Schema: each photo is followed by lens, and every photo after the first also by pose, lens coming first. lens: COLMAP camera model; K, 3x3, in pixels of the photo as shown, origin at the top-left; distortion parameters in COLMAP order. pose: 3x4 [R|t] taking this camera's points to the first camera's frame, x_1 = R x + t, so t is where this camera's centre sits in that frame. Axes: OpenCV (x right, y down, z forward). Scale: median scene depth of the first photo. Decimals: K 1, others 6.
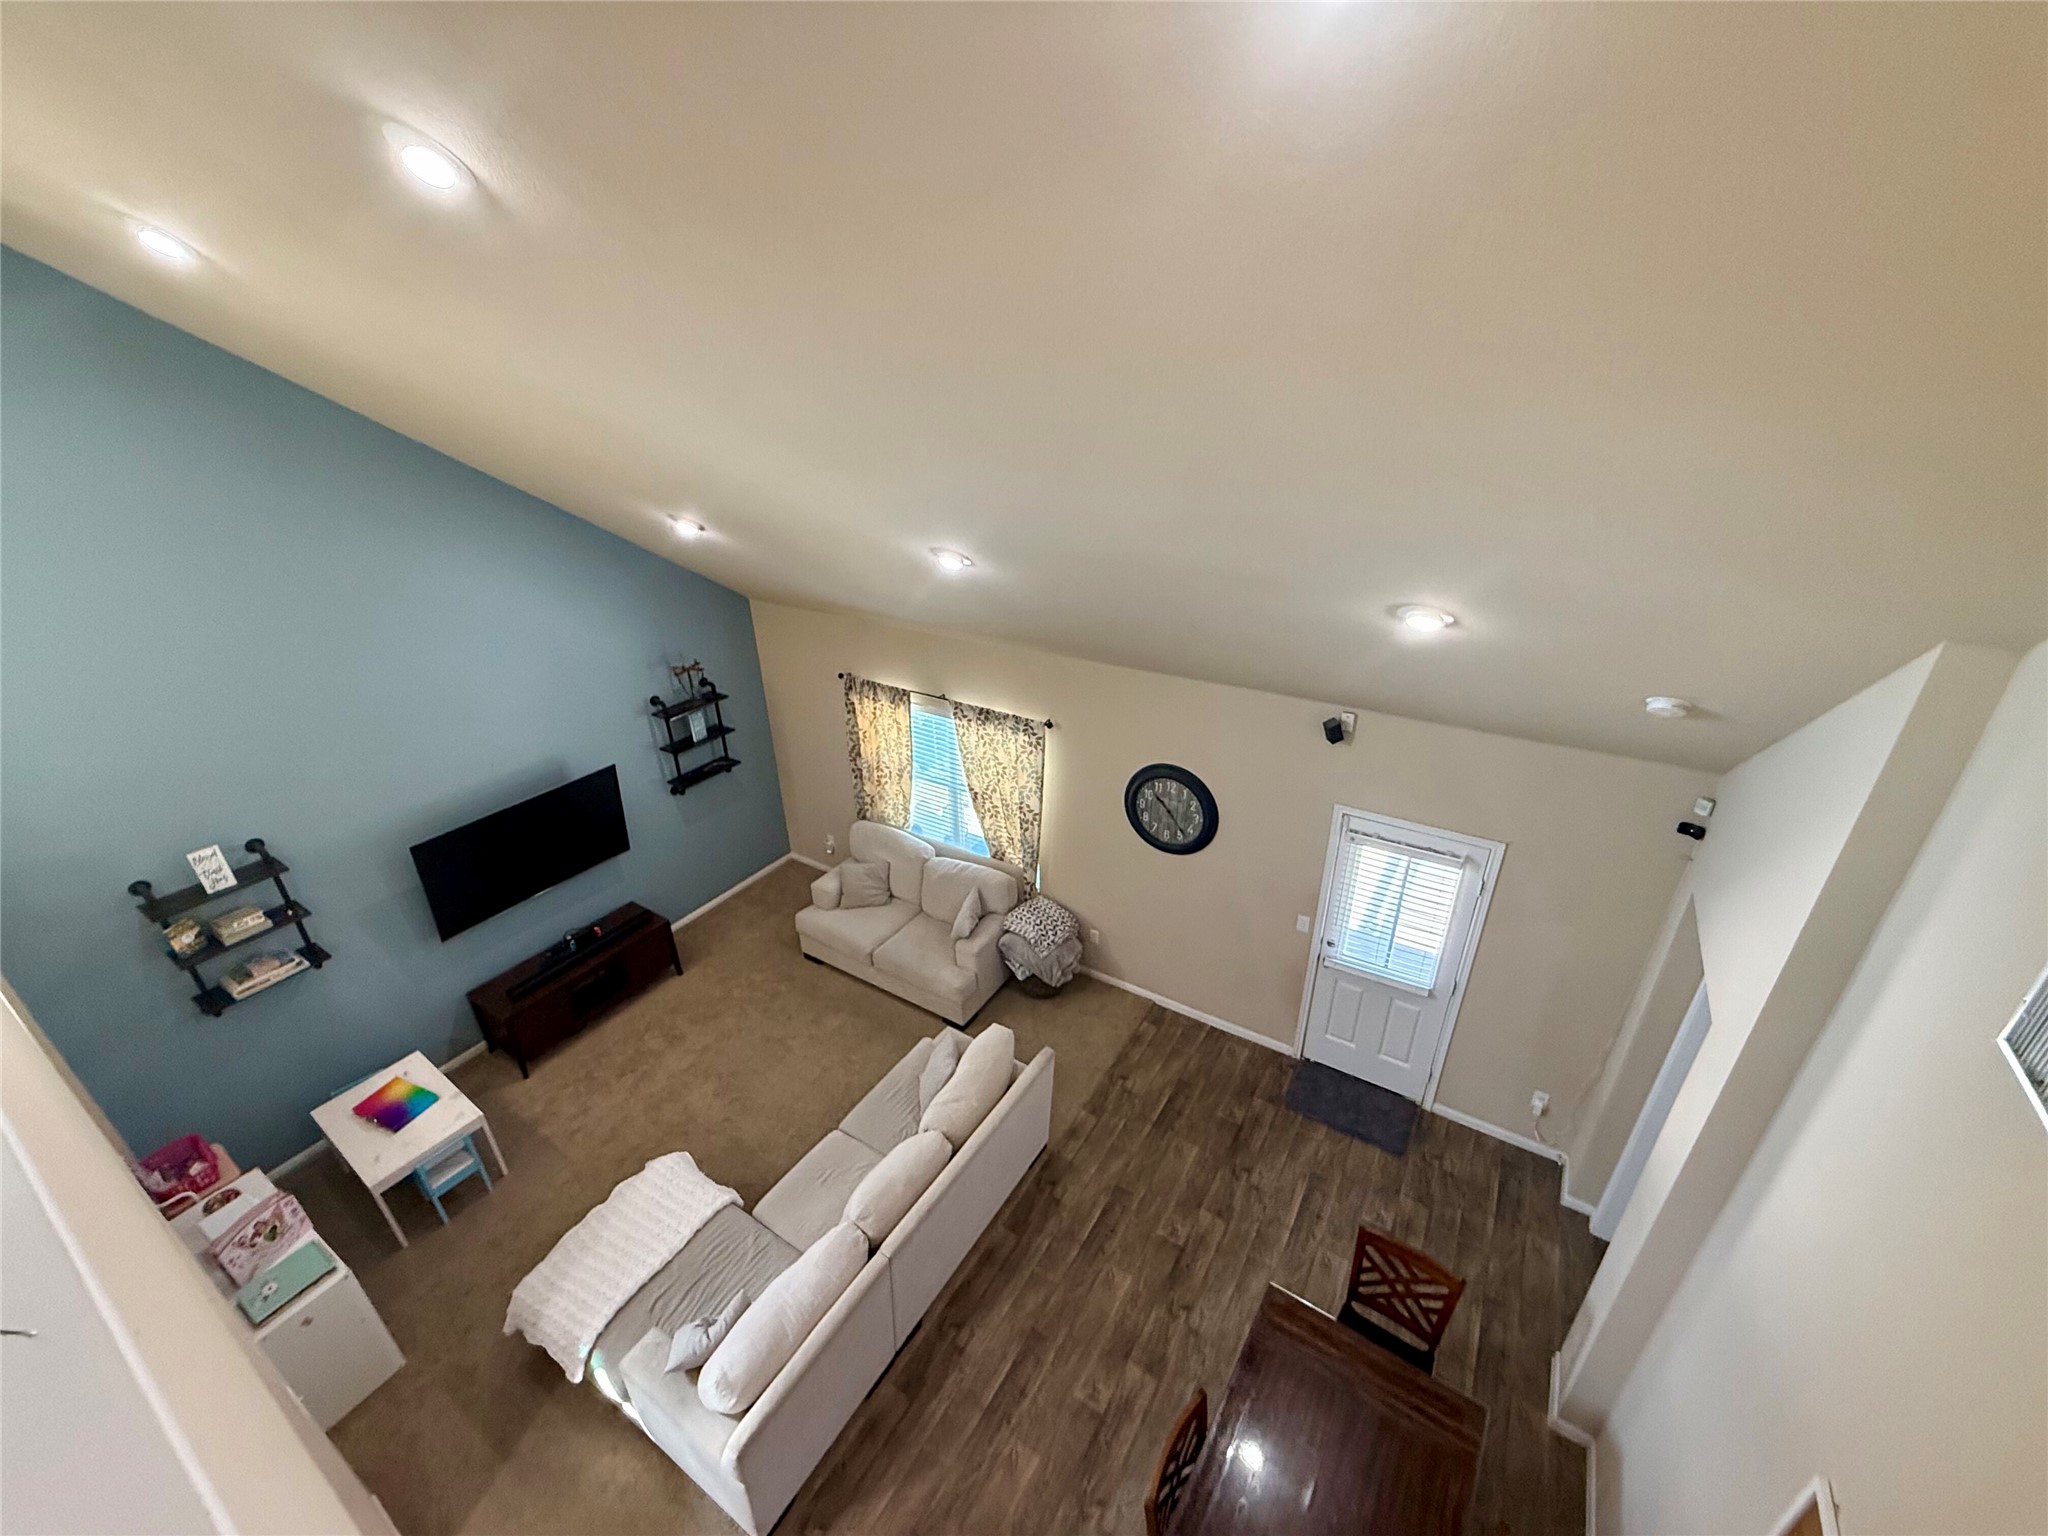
lens RADIAL K [[817.6, 0, 1017.5], [0, 817.6, 770.1], [0, 0, 1]] dist [-0.000750, 0.000766]
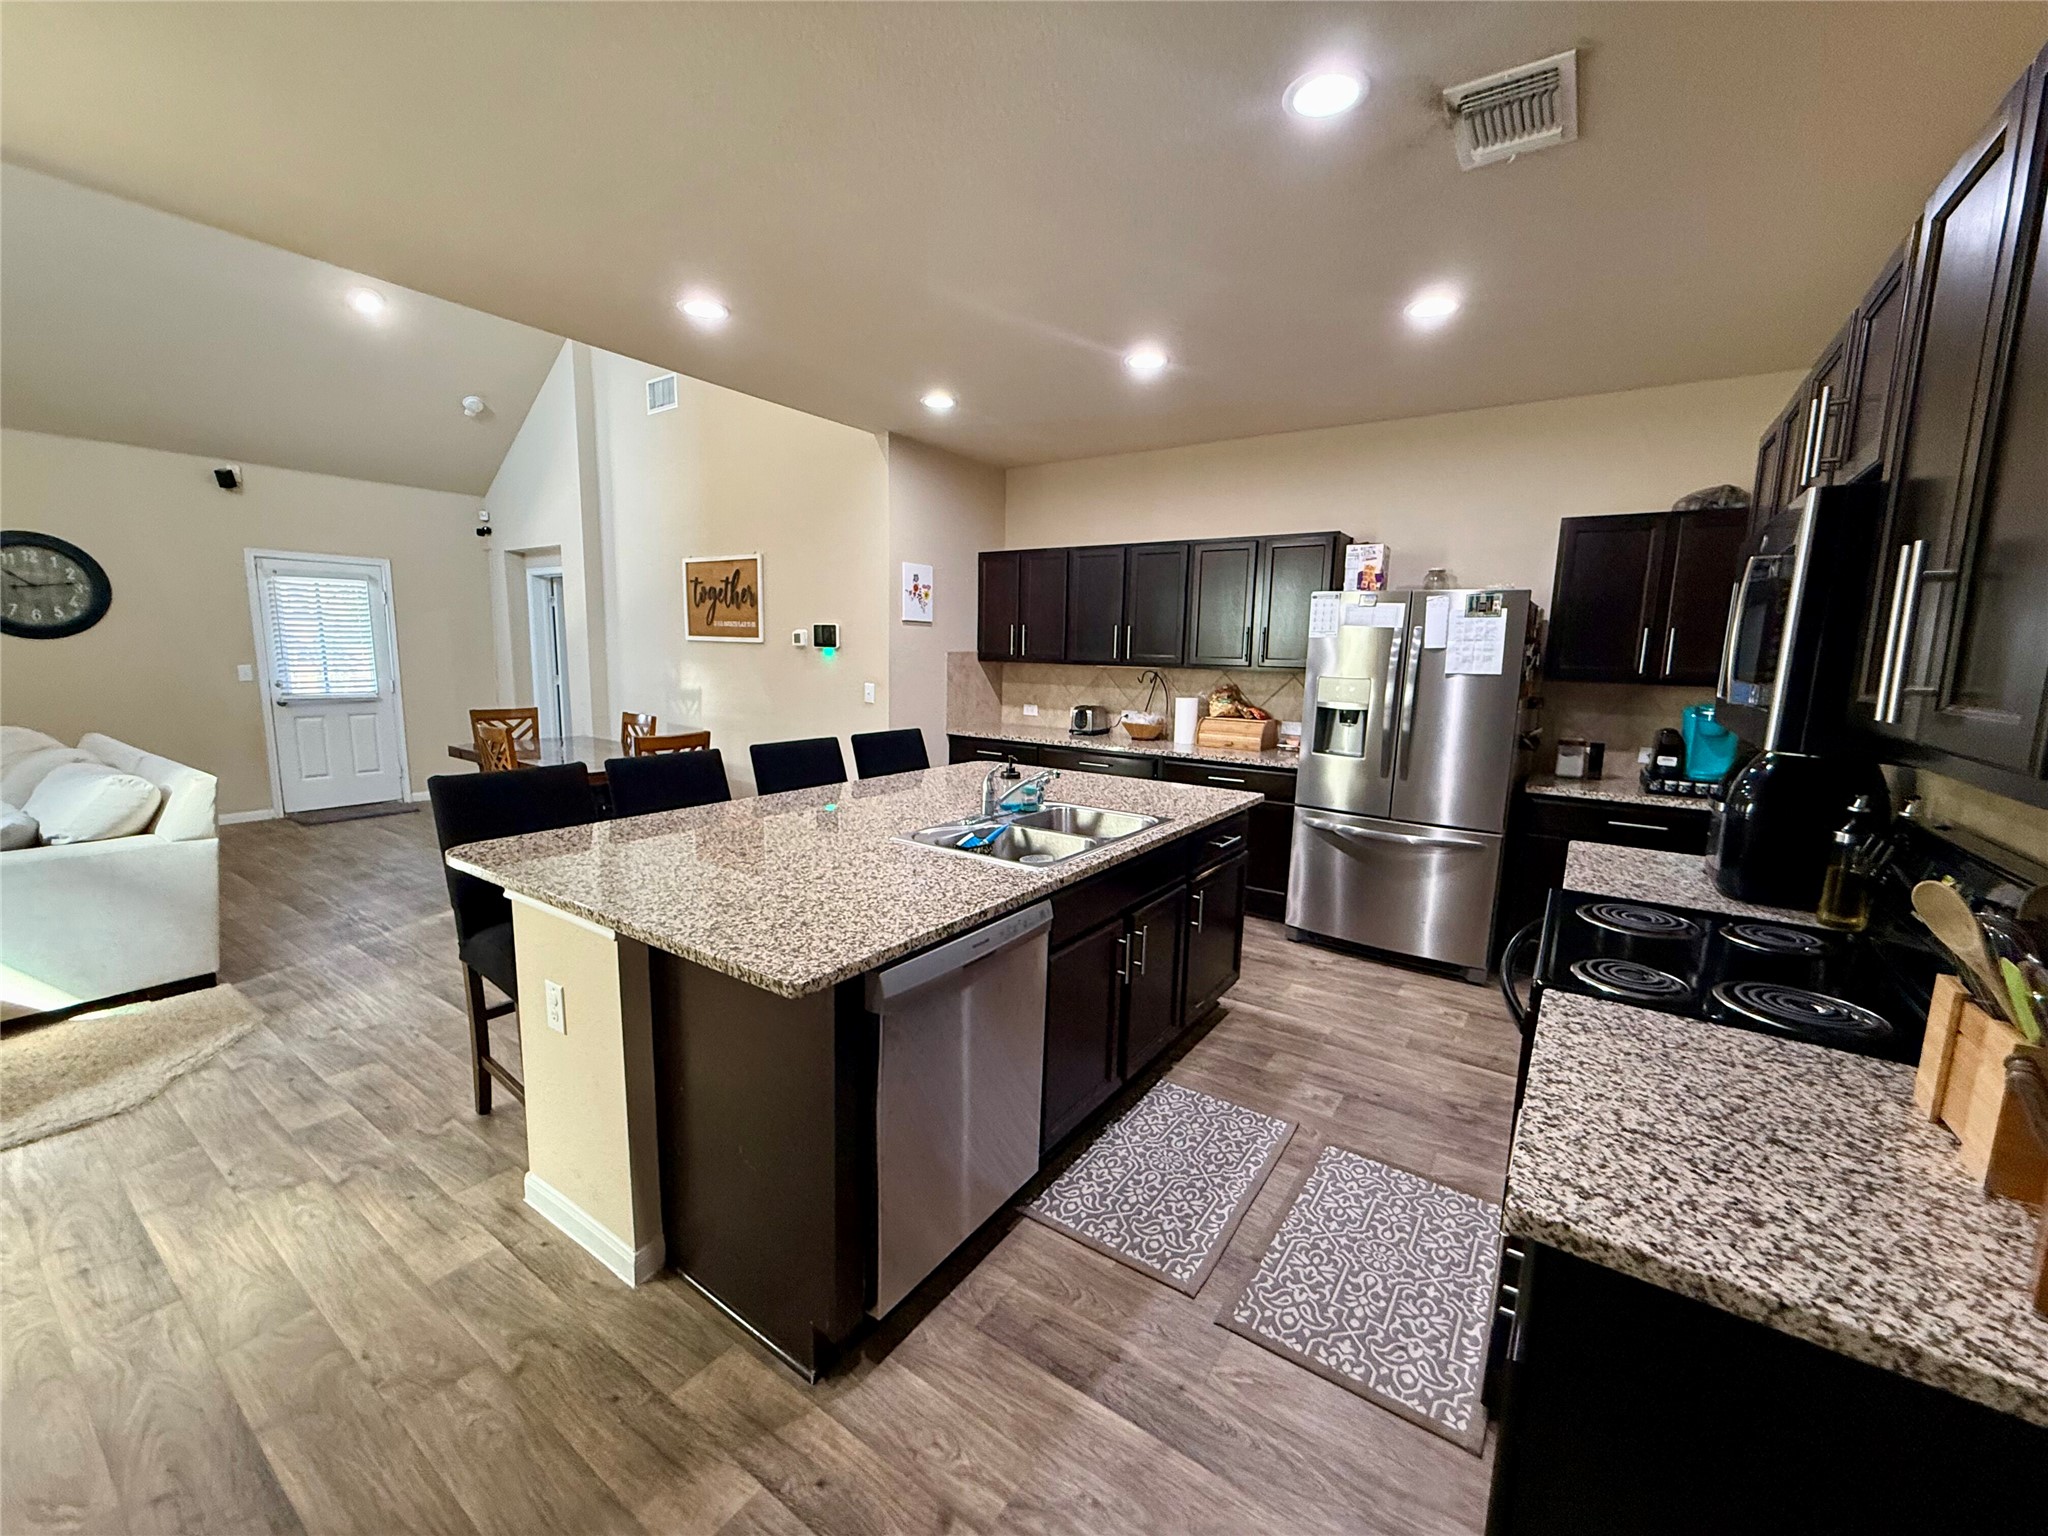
lens RADIAL K [[817.6, 0, 1017.5], [0, 817.6, 770.1], [0, 0, 1]] dist [-0.000750, 0.000766]
pose [[0.035396, -0.126102, 0.991386, -0.675973], [0.422783, 0.900754, 0.099479, 0.575383], [-0.905539, 0.415620, 0.085197, -0.022914]]
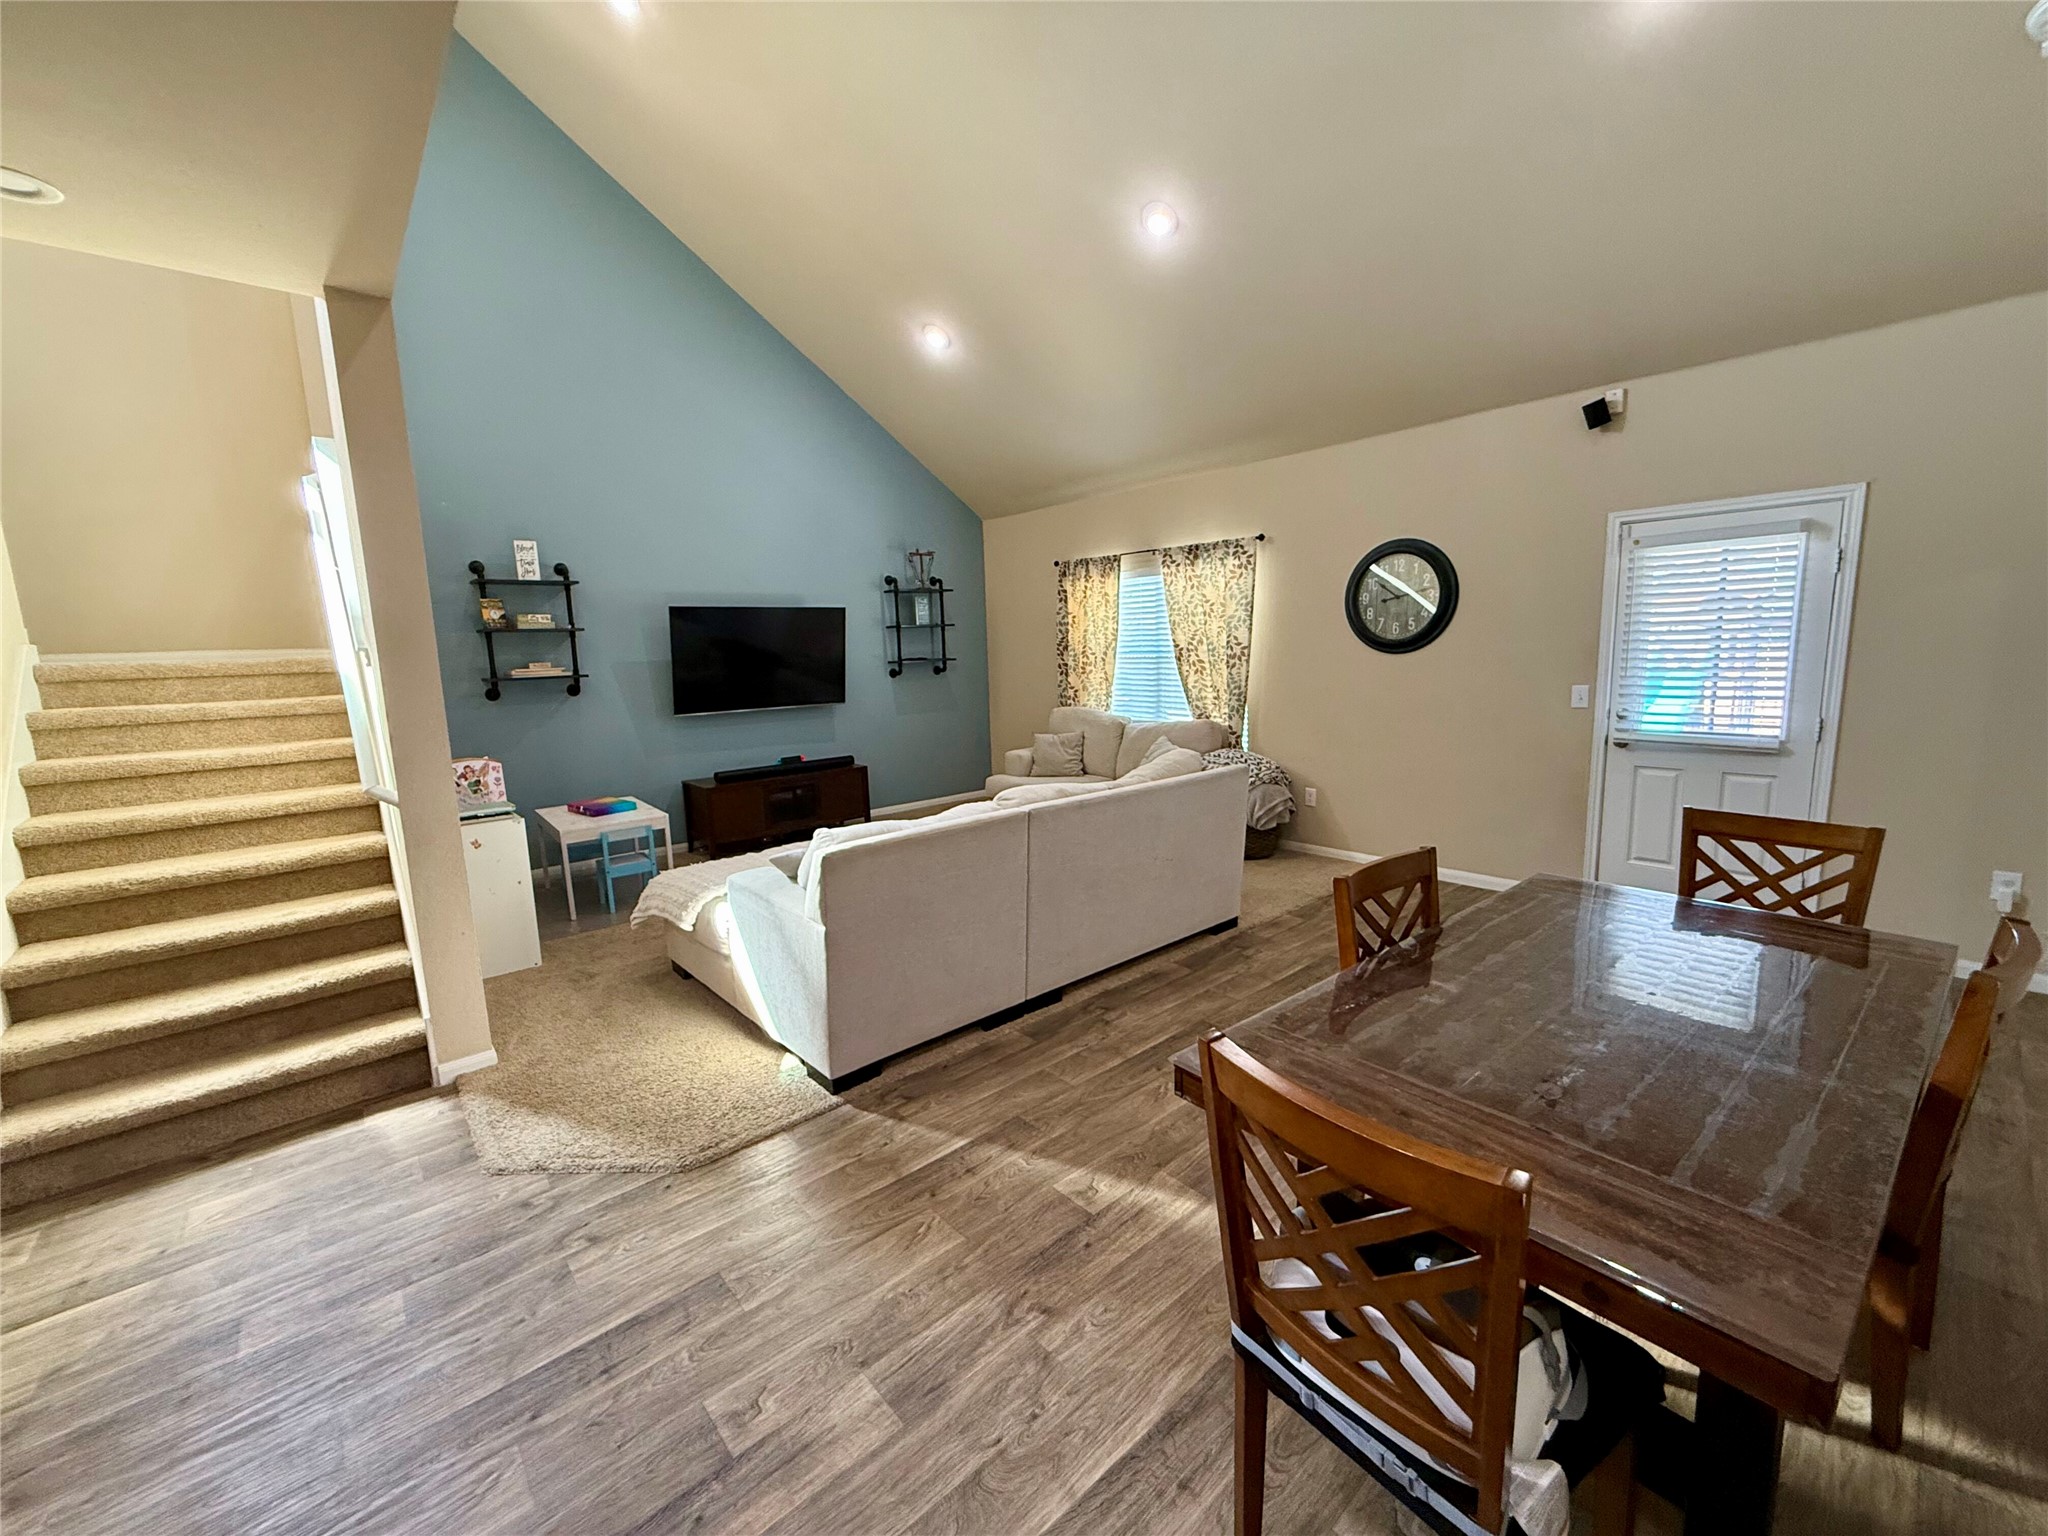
lens RADIAL K [[817.6, 0, 1017.5], [0, 817.6, 770.1], [0, 0, 1]] dist [-0.000750, 0.000766]
pose [[0.959148, 0.033616, -0.280900, 0.041216], [-0.114716, 0.953836, -0.277557, 0.476630], [0.258602, 0.298442, 0.918726, 0.122502]]
